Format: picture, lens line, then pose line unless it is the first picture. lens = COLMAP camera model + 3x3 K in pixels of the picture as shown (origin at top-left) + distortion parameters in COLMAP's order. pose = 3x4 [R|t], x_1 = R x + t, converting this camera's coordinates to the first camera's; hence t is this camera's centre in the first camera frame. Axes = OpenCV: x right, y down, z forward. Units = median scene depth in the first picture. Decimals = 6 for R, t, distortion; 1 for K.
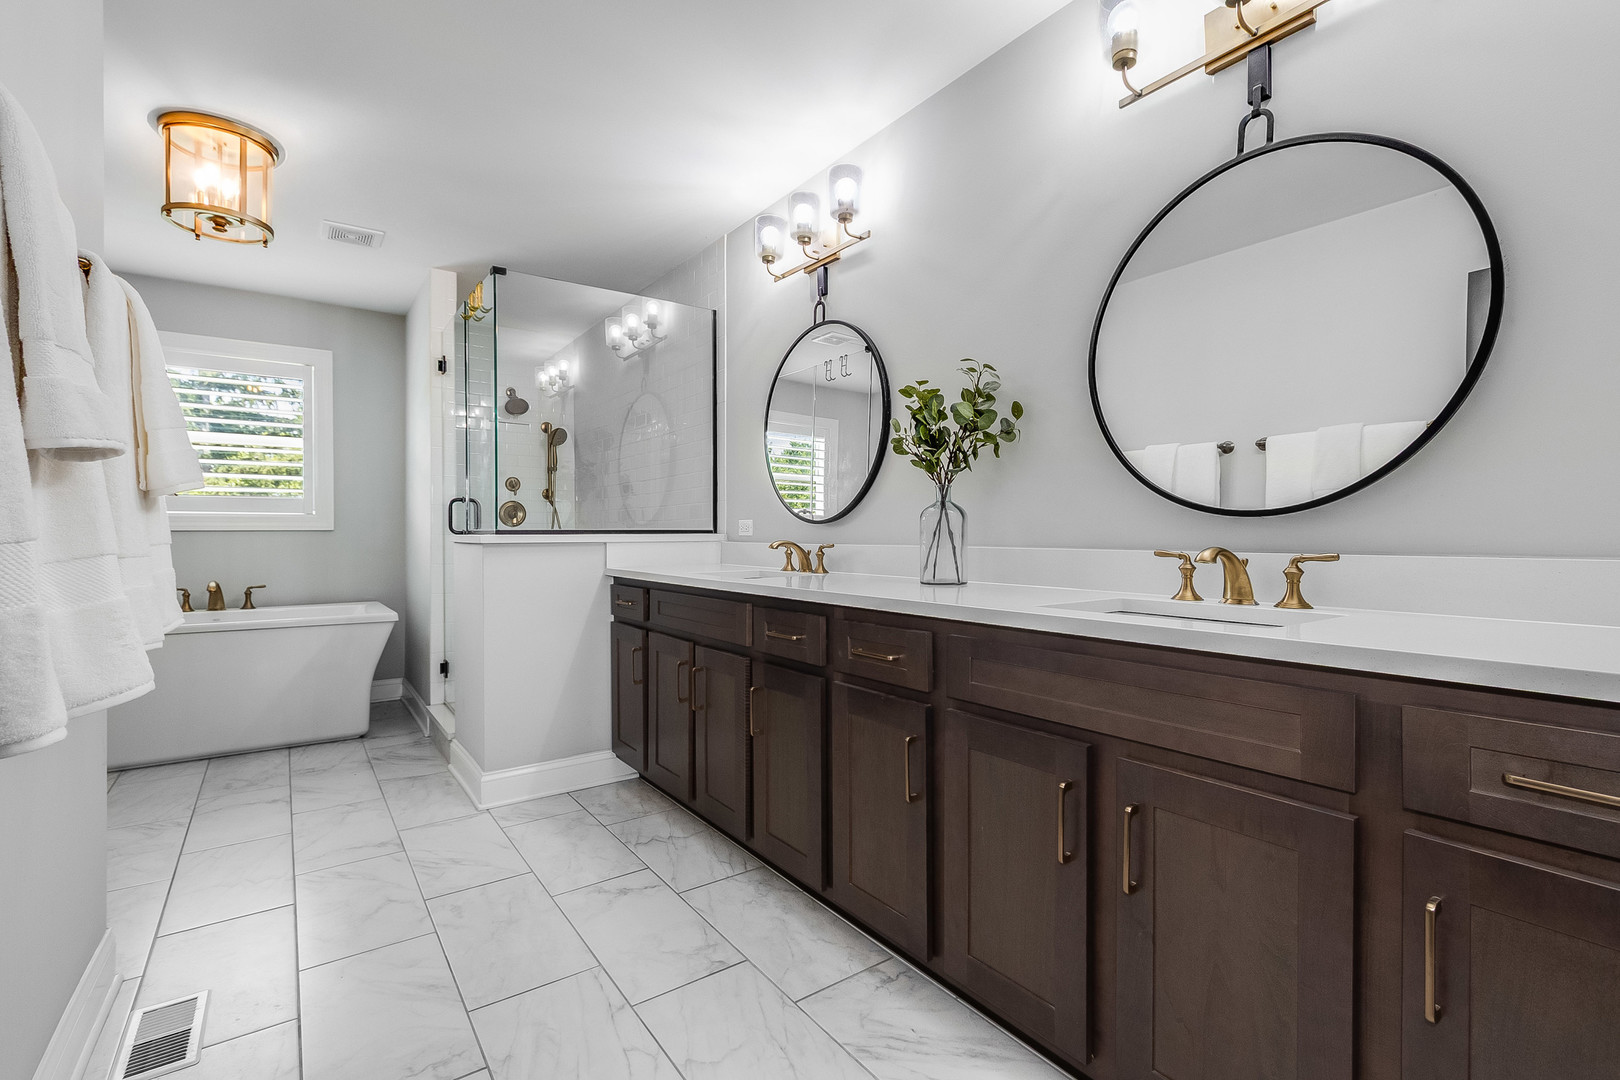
lens RADIAL K [[737.5, 0, 811.7], [0, 737.5, 539.9], [0, 0, 1]] dist [0.004627, 0.000427]
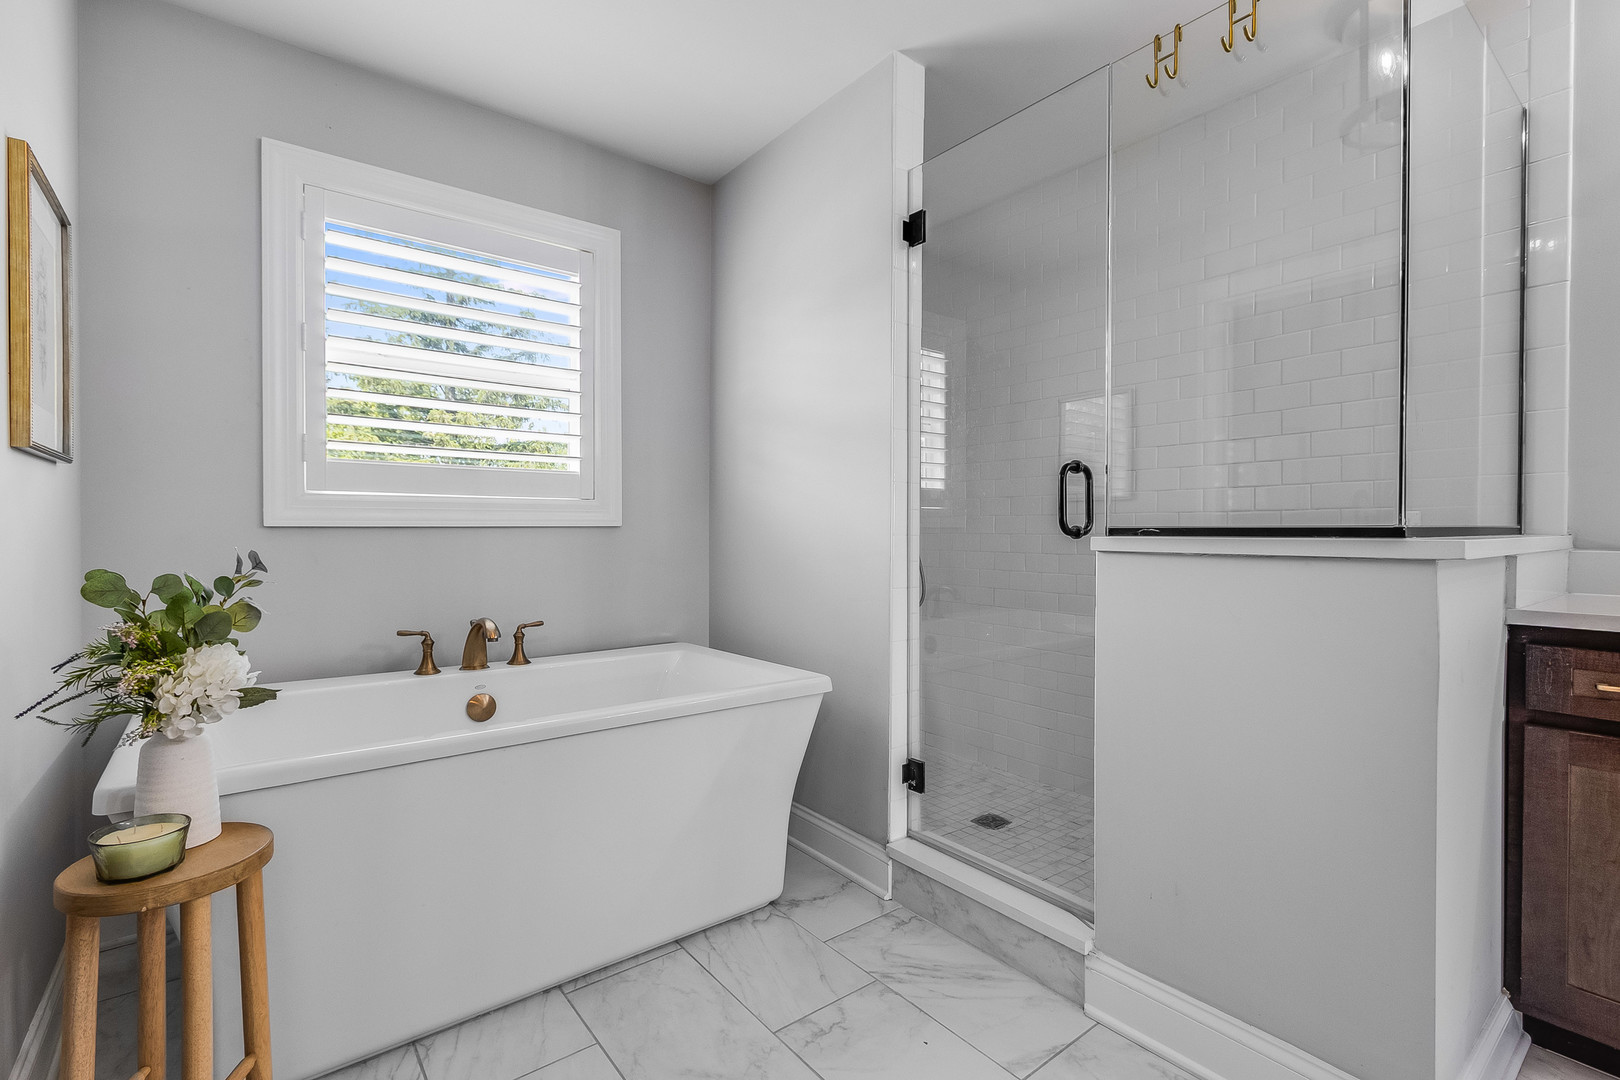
lens RADIAL K [[737.5, 0, 810.3], [0, 737.5, 539.9], [0, 0, 1]] dist [0.004627, 0.000427]
pose [[0.999231, -0.000364, 0.039208, -0.592612], [0.000066, 0.999971, 0.007603, -0.007591], [-0.039210, -0.007595, 0.999202, 0.444932]]
